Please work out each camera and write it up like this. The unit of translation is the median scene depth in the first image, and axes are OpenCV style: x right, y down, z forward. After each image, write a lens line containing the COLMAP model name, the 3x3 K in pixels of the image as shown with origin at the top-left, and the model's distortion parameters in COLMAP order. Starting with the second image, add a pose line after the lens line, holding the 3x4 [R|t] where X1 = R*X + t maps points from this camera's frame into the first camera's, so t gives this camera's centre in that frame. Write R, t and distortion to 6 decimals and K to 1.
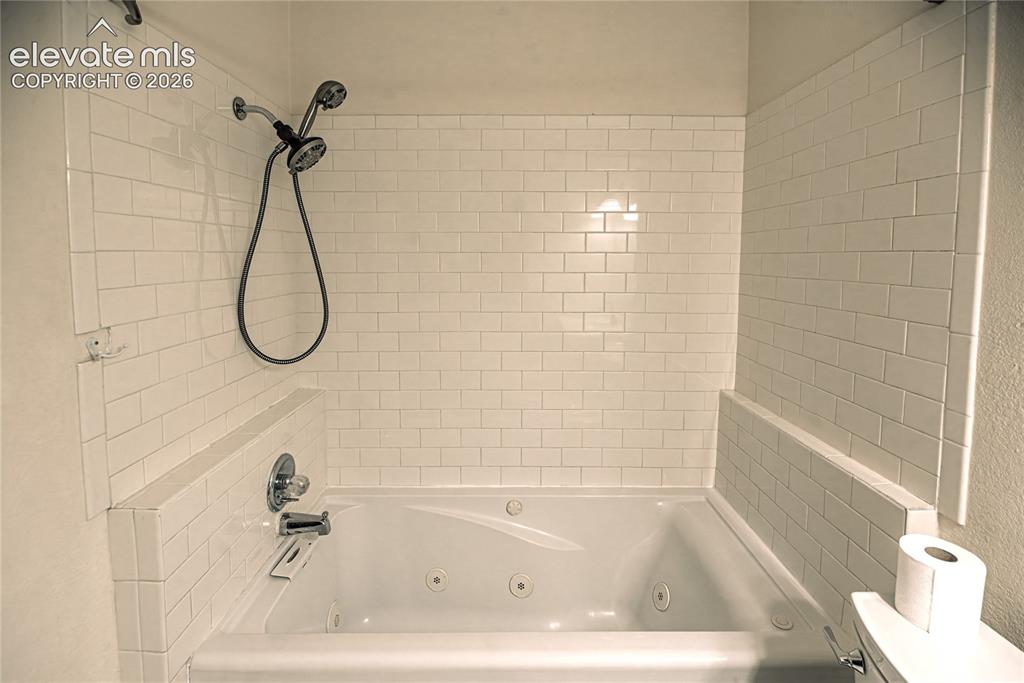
lens RADIAL K [[473.6, 0, 508.6], [0, 473.6, 287.3], [0, 0, 1]] dist [0.000559, -0.000091]
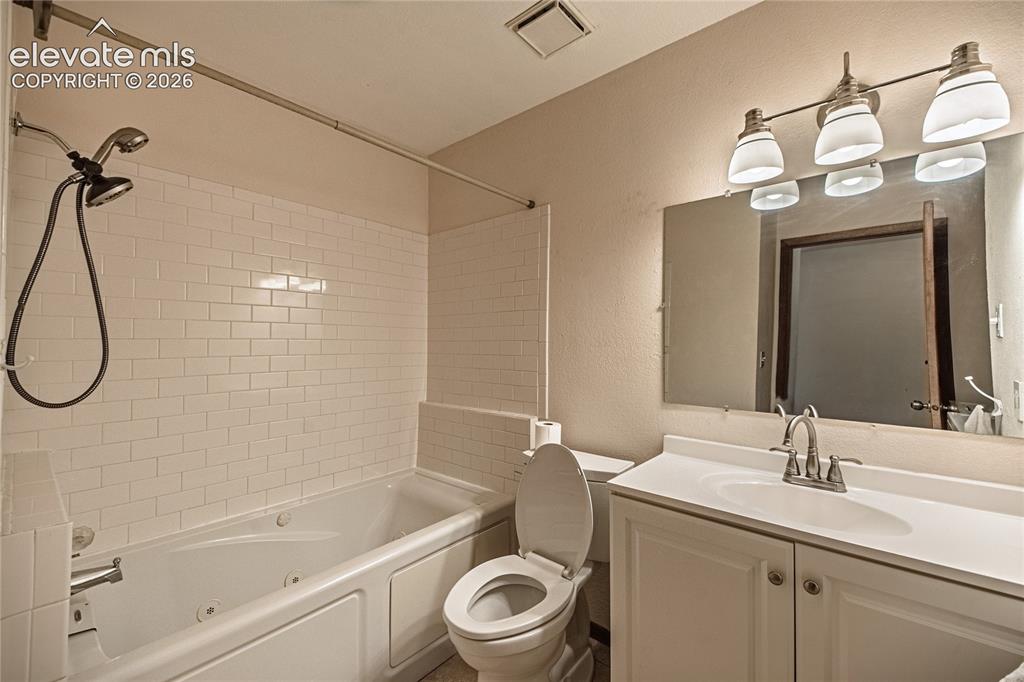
lens RADIAL K [[413.1, 0, 512.0], [0, 413.1, 341.0], [0, 0, 1]] dist [0.000221, -0.000245]
pose [[0.648018, -0.001004, 0.761625, -0.423490], [0.049991, 0.997899, -0.041218, 0.089006], [-0.759983, 0.064784, 0.646706, -0.152461]]
